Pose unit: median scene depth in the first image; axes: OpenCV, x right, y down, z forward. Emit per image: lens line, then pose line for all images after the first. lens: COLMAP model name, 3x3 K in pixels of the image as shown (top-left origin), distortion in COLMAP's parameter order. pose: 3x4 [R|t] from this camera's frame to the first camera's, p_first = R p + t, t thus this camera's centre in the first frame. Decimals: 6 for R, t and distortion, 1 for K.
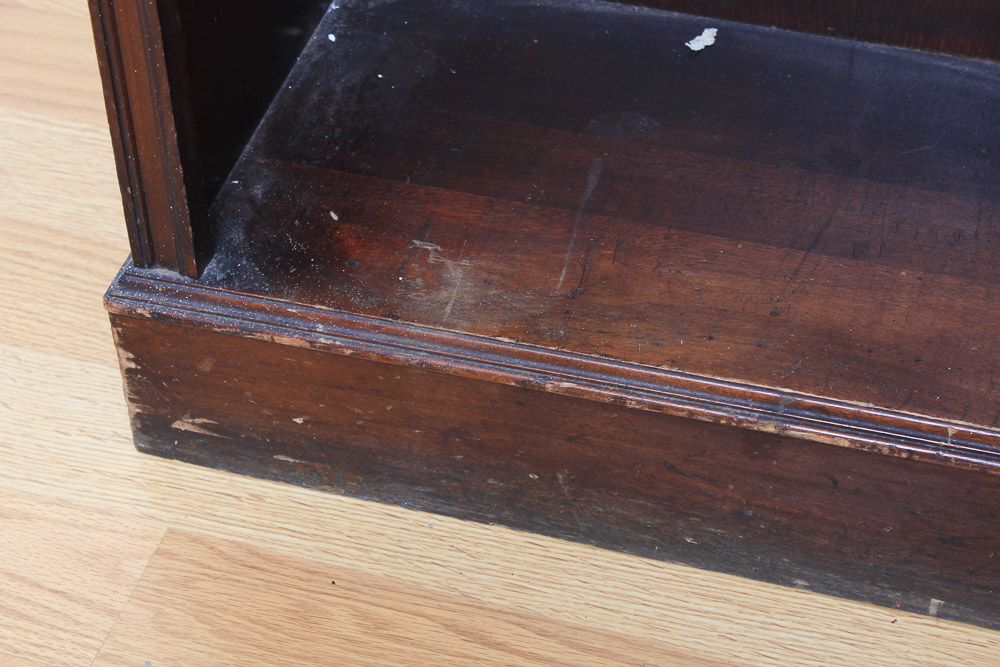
lens RADIAL K [[2383.6, 0, 500.6], [0, 2383.6, 335.1], [0, 0, 1]] dist [0.070379, 0.000000]
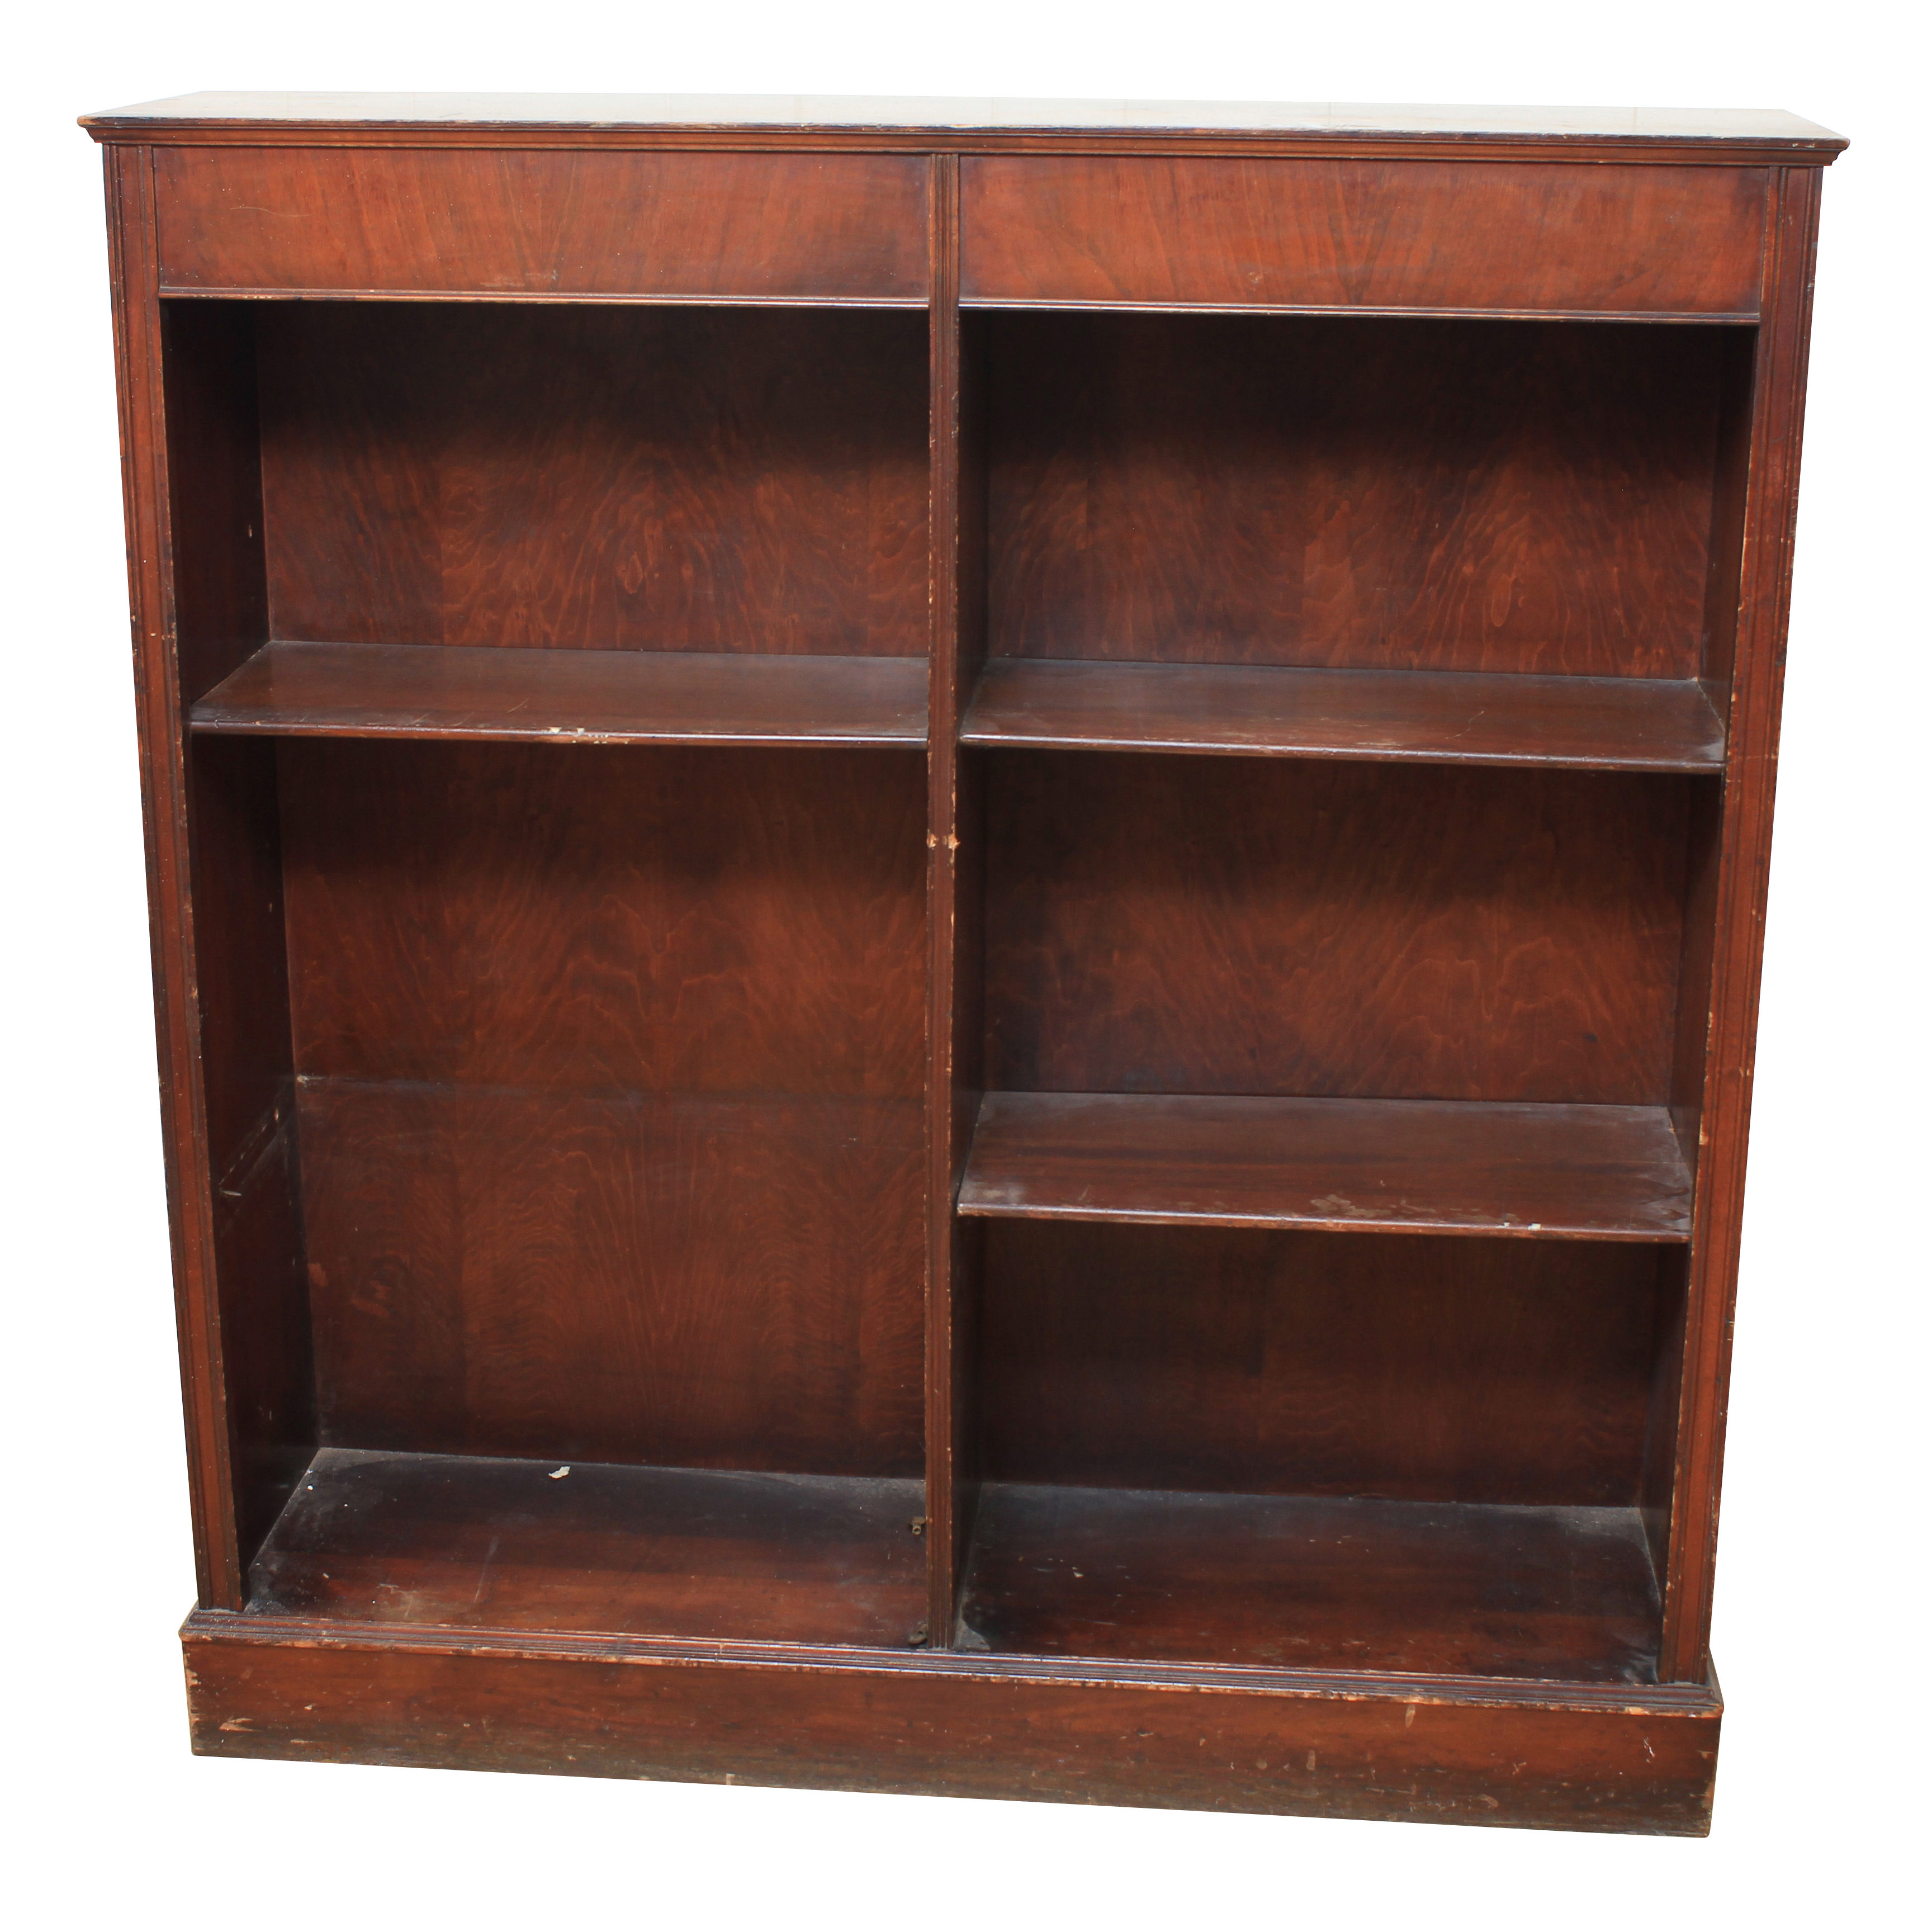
lens RADIAL K [[3418.3, 0, 964.6], [0, 3418.3, 968.1], [0, 0, 1]] dist [-0.080618, 0.000000]
pose [[0.980238, -0.036258, 0.194472, -0.080727], [0.113172, 0.909083, -0.400950, 0.535952], [-0.162253, 0.415035, 0.895220, -1.231288]]
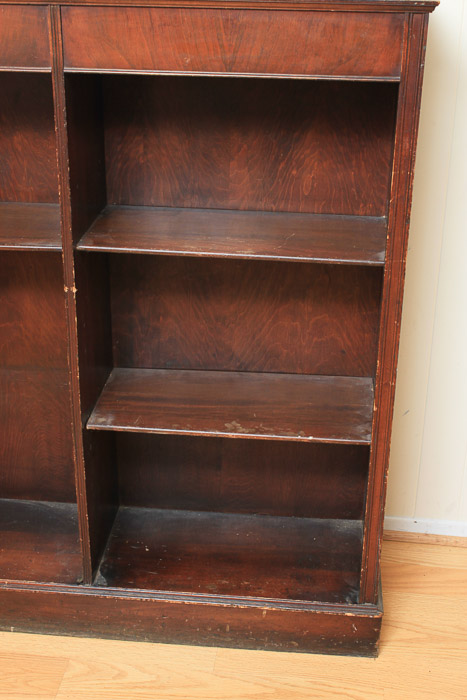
lens RADIAL K [[1000.0, 0, 234.7], [0, 1000.0, 348.7], [0, 0, 1]] dist [-0.032505, 0.000000]
pose [[0.980450, -0.051859, 0.189810, 0.255903], [0.106038, 0.951841, -0.287673, 0.187488], [-0.165750, 0.302176, 0.938731, -0.843833]]
